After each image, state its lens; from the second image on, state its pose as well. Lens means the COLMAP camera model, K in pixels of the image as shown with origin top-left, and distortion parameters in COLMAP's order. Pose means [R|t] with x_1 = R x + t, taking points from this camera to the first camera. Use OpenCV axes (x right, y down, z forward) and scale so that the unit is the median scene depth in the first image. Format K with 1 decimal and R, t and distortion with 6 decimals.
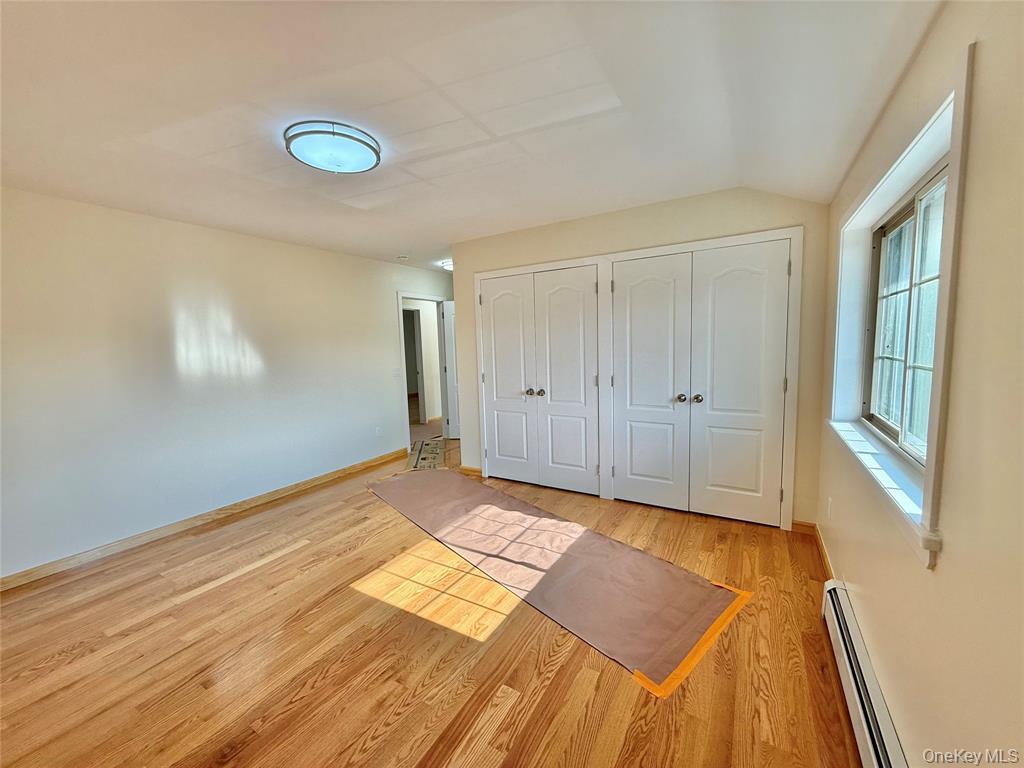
lens RADIAL K [[394.8, 0, 527.5], [0, 394.8, 388.9], [0, 0, 1]] dist [0.000420, 0.000274]
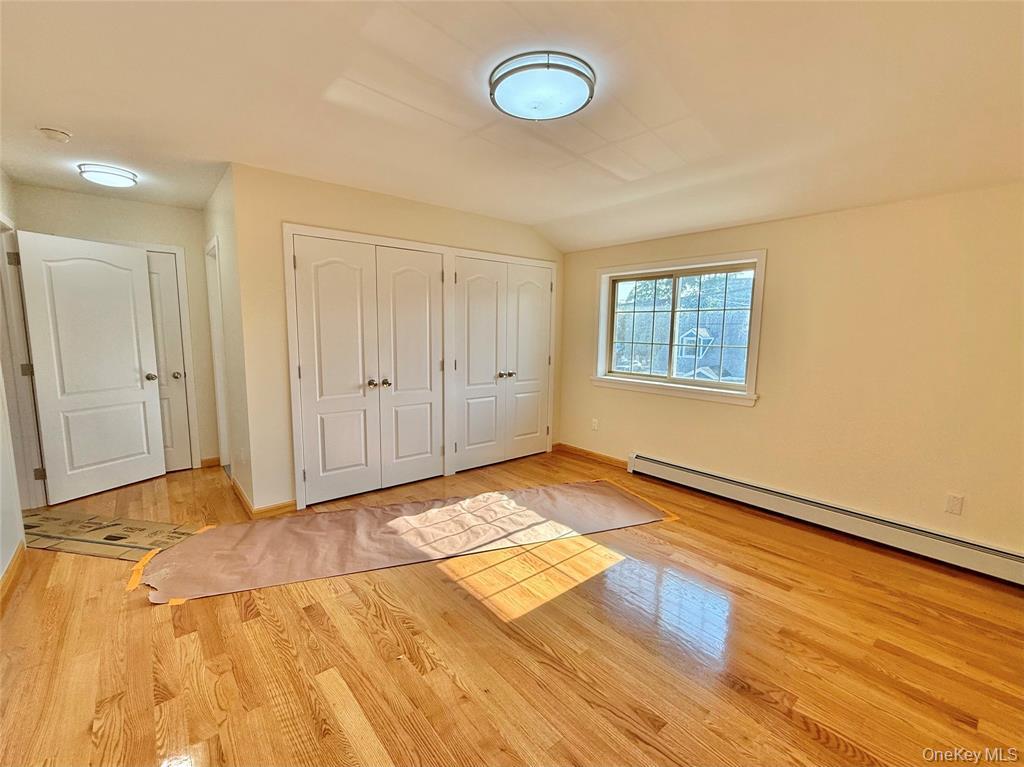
lens RADIAL K [[408.3, 0, 509.9], [0, 408.3, 384.0], [0, 0, 1]] dist [0.001000, 0.000420]
pose [[0.384718, -0.087149, 0.918911, -0.841913], [0.080779, 0.994892, 0.060535, -0.024858], [-0.919493, 0.050940, 0.389792, 0.463576]]
